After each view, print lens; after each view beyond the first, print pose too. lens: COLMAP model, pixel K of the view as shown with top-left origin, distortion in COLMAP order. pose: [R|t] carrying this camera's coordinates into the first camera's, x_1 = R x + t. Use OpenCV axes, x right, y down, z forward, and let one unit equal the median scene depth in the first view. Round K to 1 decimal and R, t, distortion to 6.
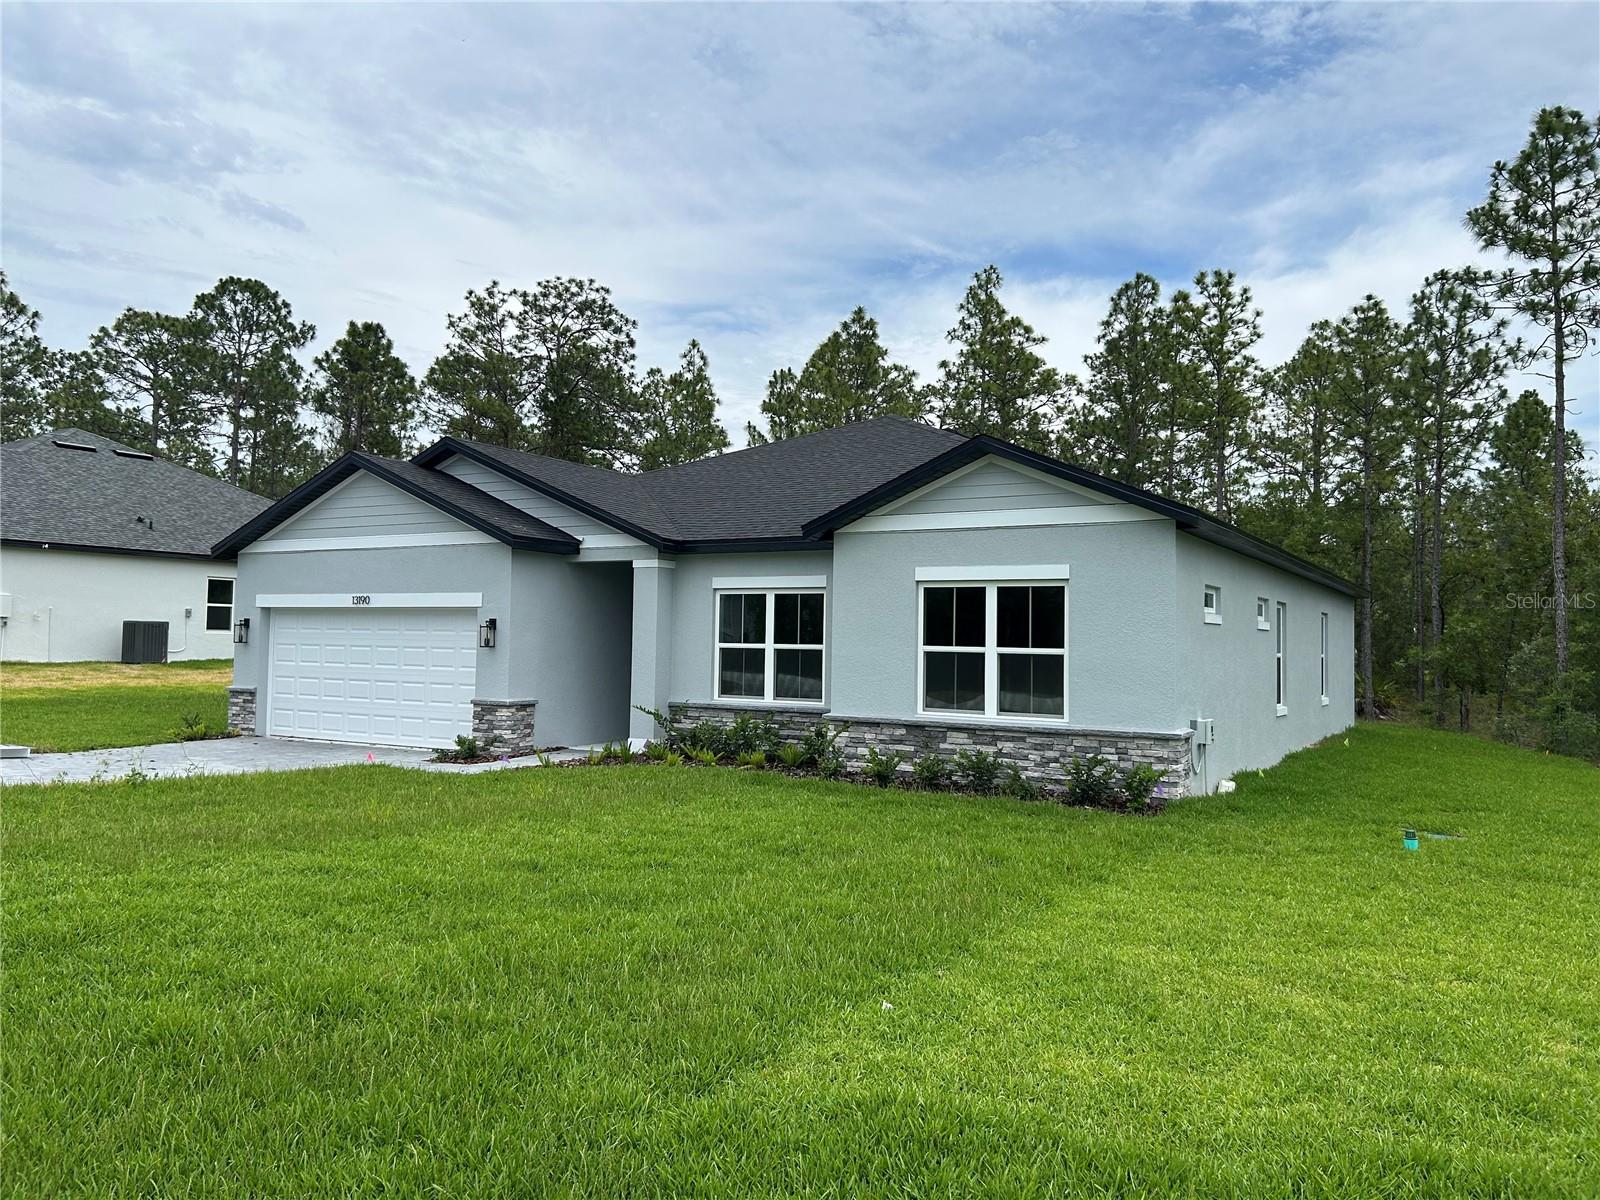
lens RADIAL K [[1217.1, 0, 799.7], [0, 1217.1, 592.3], [0, 0, 1]] dist [0.003522, -0.004241]
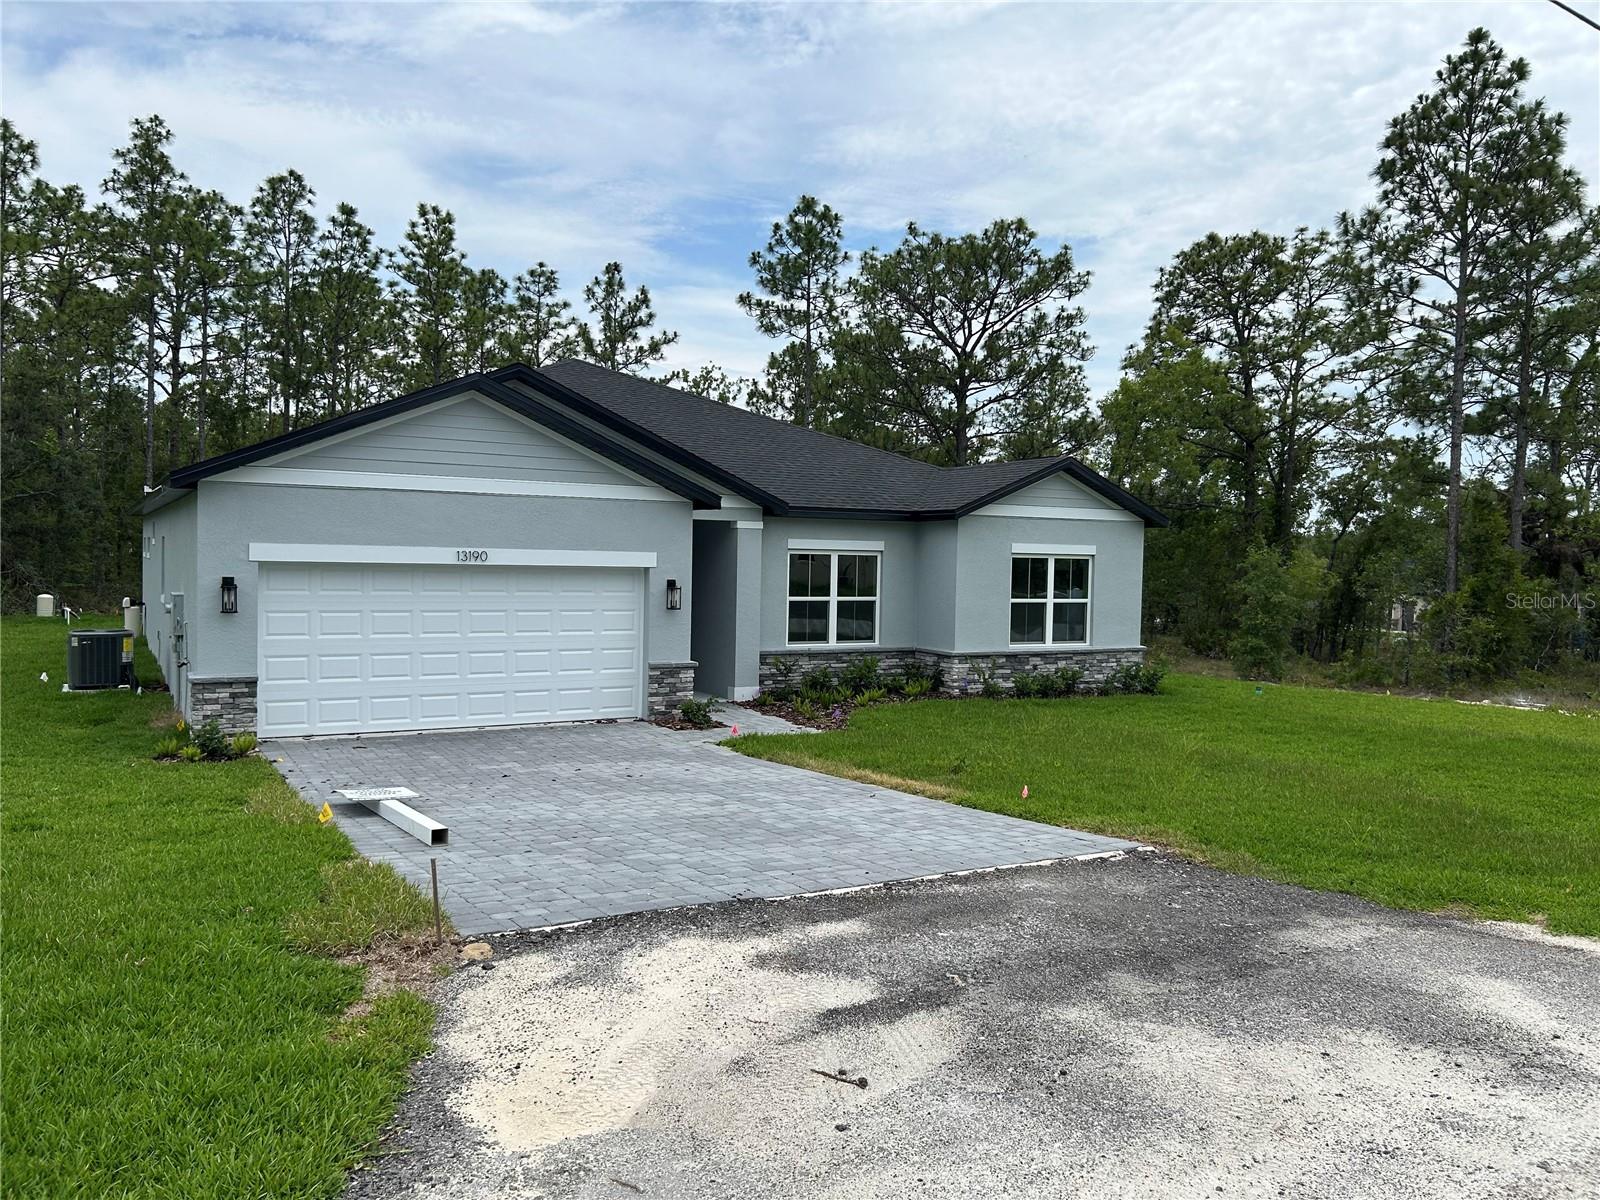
lens RADIAL K [[1217.1, 0, 797.0], [0, 1217.1, 604.5], [0, 0, 1]] dist [0.003522, -0.004241]
pose [[0.488807, -0.039520, 0.871496, -1.080841], [-0.046989, 0.996331, 0.071536, -0.033547], [-0.871126, -0.075918, 0.485156, 0.454187]]
